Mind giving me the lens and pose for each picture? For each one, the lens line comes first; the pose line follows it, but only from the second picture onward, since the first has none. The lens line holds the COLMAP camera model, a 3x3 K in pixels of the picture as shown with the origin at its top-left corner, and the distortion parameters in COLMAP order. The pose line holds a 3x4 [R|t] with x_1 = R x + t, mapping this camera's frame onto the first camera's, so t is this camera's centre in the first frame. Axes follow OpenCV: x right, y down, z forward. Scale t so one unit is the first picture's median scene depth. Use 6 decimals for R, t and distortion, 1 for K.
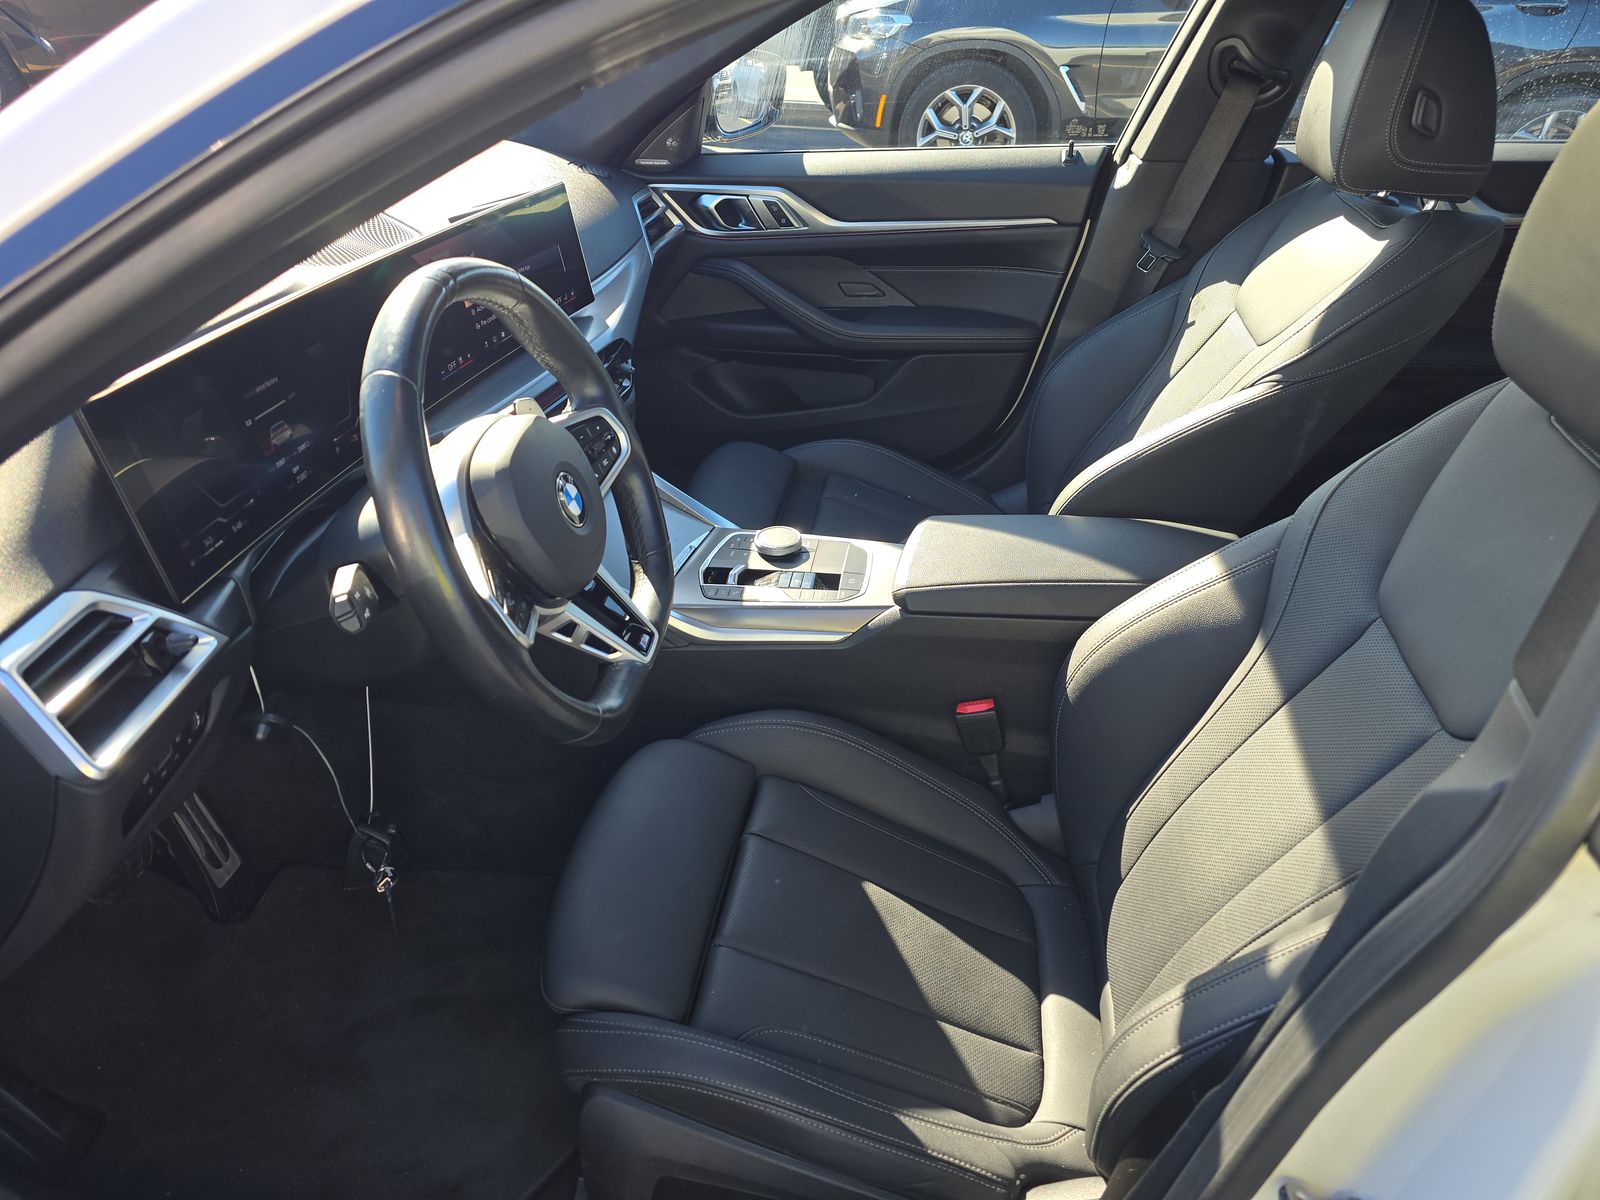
lens RADIAL K [[1089.5, 0, 800.1], [0, 1089.5, 611.2], [0, 0, 1]] dist [0.001924, -0.006233]
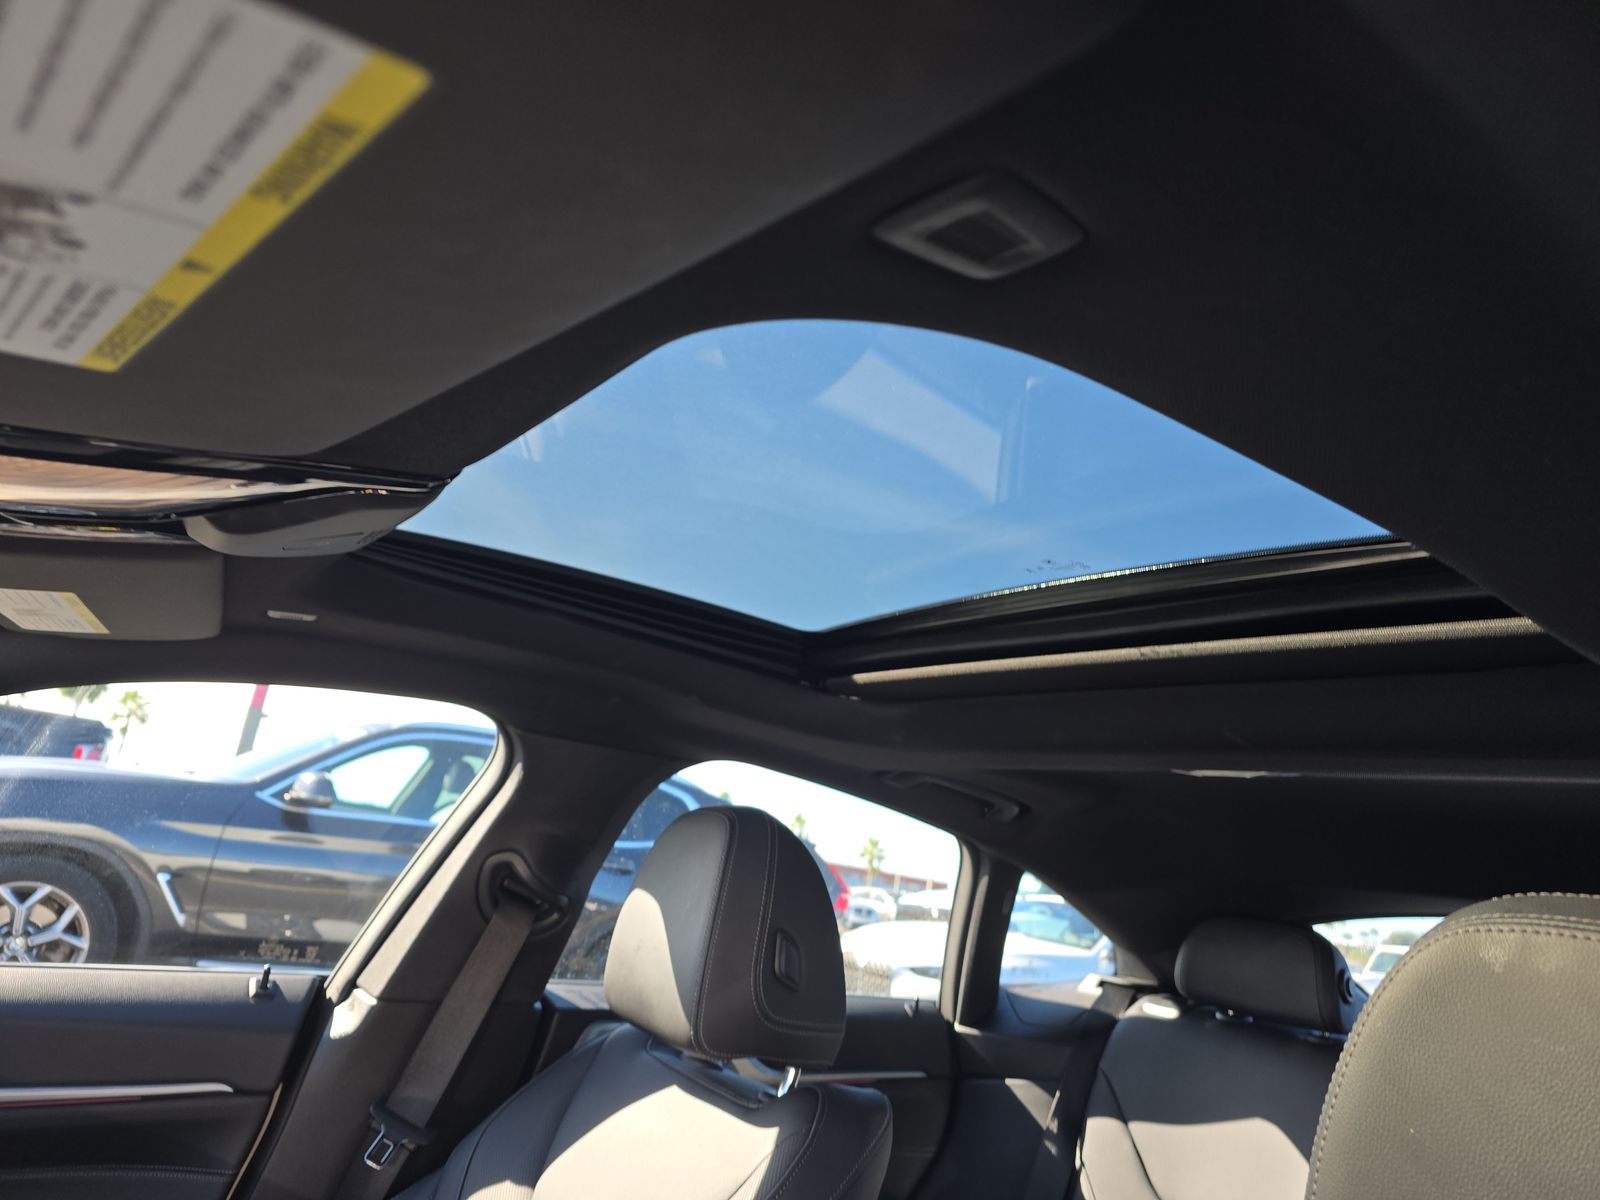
lens RADIAL K [[1089.5, 0, 800.1], [0, 1089.5, 611.2], [0, 0, 1]] dist [0.001924, -0.006233]
pose [[0.725743, 0.258590, 0.637517, 0.000094], [0.227050, 0.784719, -0.576770, -0.137194], [-0.649419, 0.563335, 0.510792, 0.311677]]
